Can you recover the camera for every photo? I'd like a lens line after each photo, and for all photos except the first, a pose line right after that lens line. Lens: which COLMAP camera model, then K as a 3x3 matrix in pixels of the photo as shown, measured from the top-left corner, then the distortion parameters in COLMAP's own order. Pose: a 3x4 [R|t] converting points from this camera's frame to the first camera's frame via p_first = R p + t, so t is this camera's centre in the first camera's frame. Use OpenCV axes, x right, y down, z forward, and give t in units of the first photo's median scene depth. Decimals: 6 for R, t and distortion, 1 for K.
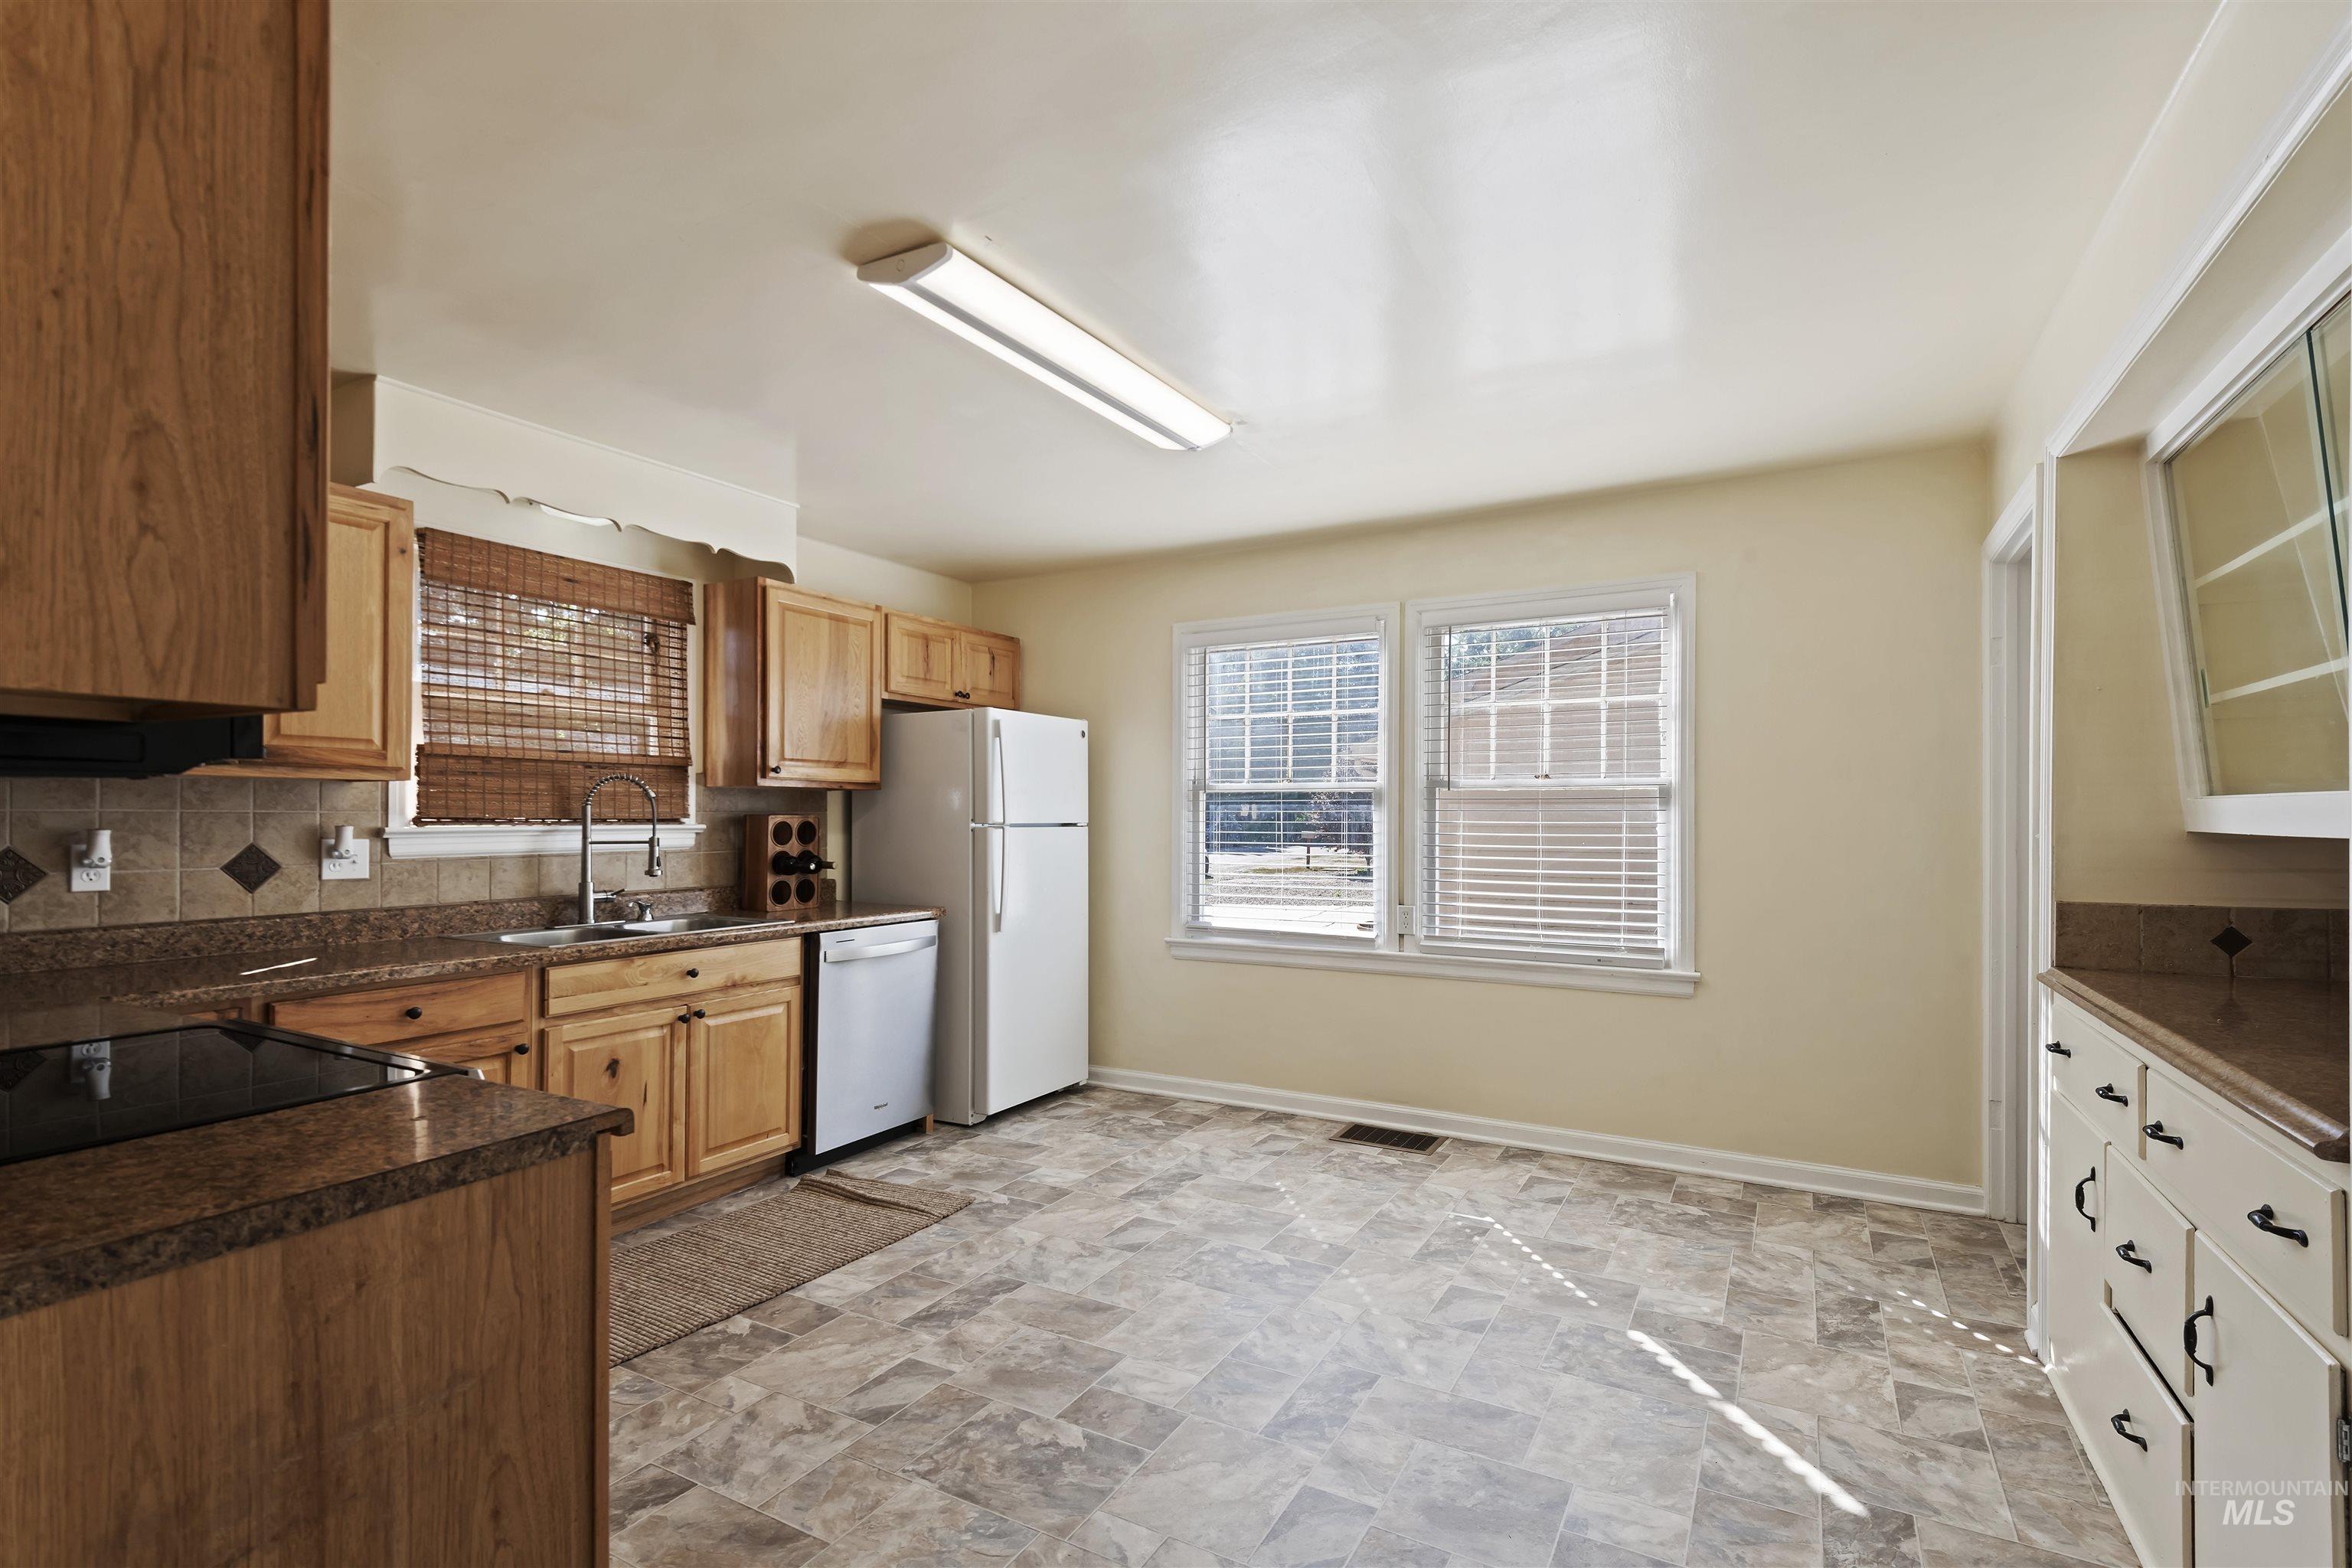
lens RADIAL K [[1095.9, 0, 1207.5], [0, 1095.9, 816.8], [0, 0, 1]] dist [0.025322, -0.003370]
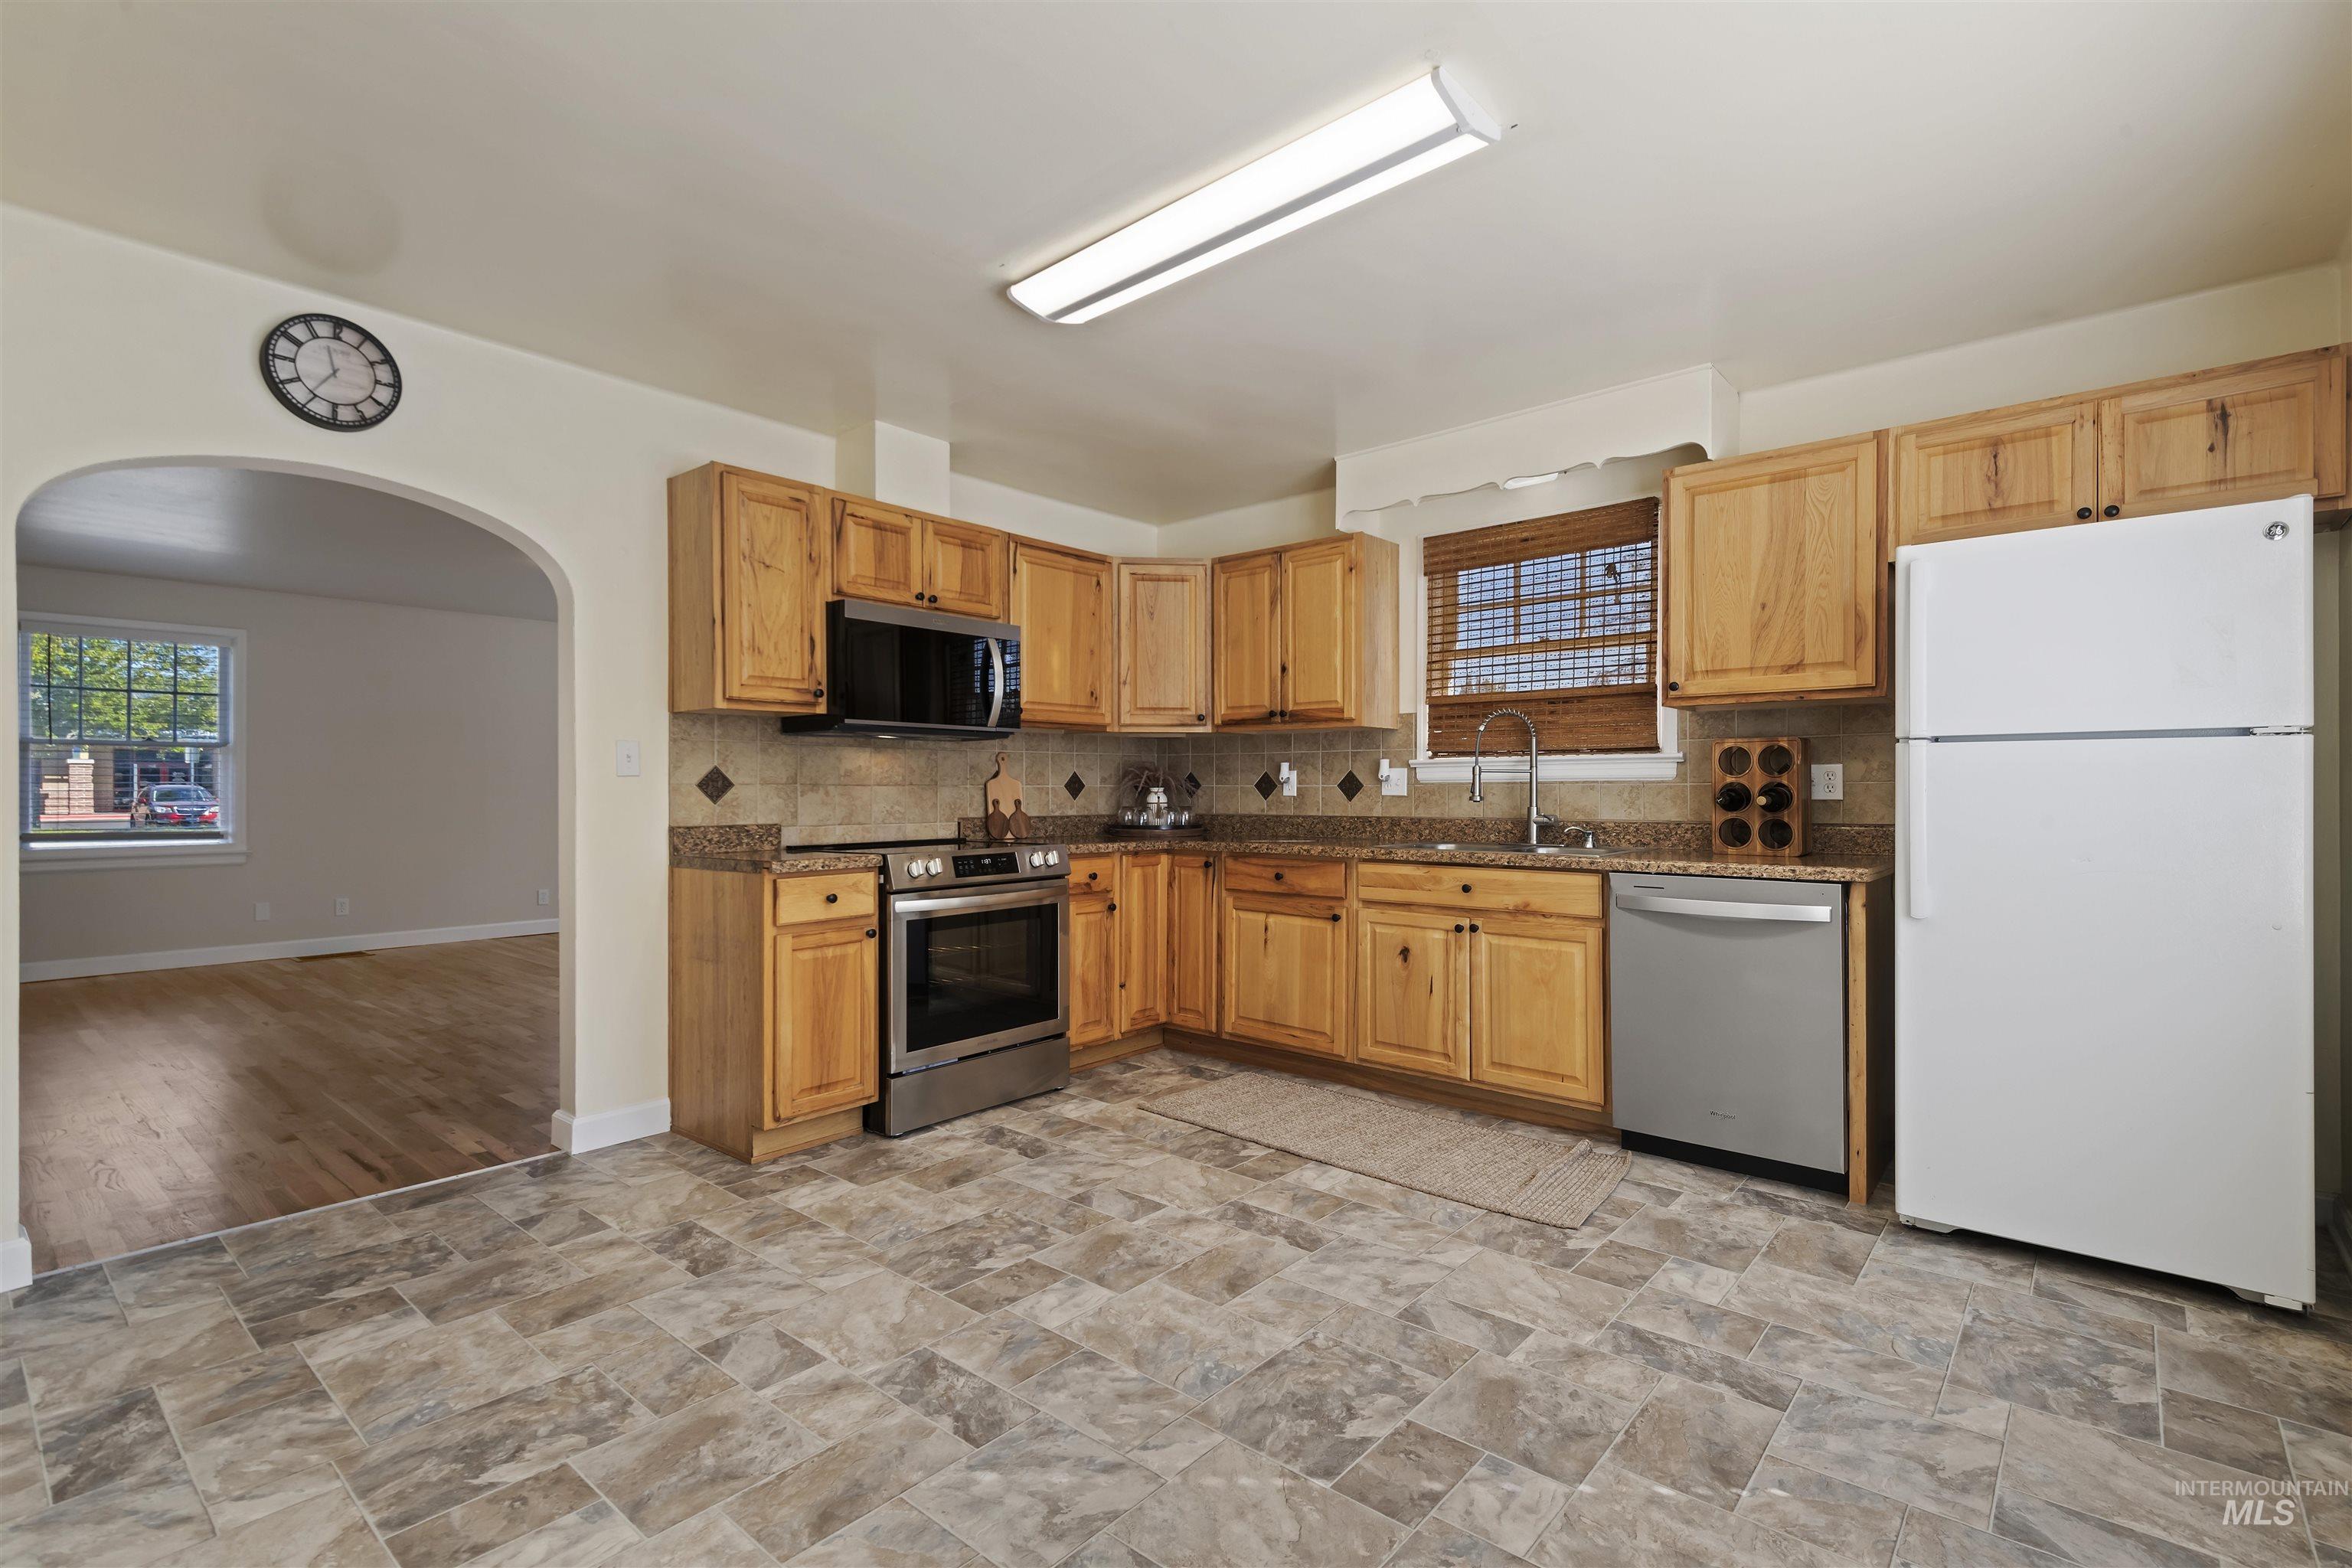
lens RADIAL K [[1095.9, 0, 1193.2], [0, 1095.9, 788.6], [0, 0, 1]] dist [0.025322, -0.003370]
pose [[-0.221971, -0.004234, -0.975044, 0.636026], [-0.000038, 0.999991, -0.004333, 0.048711], [0.975053, -0.000925, -0.221969, 0.975270]]
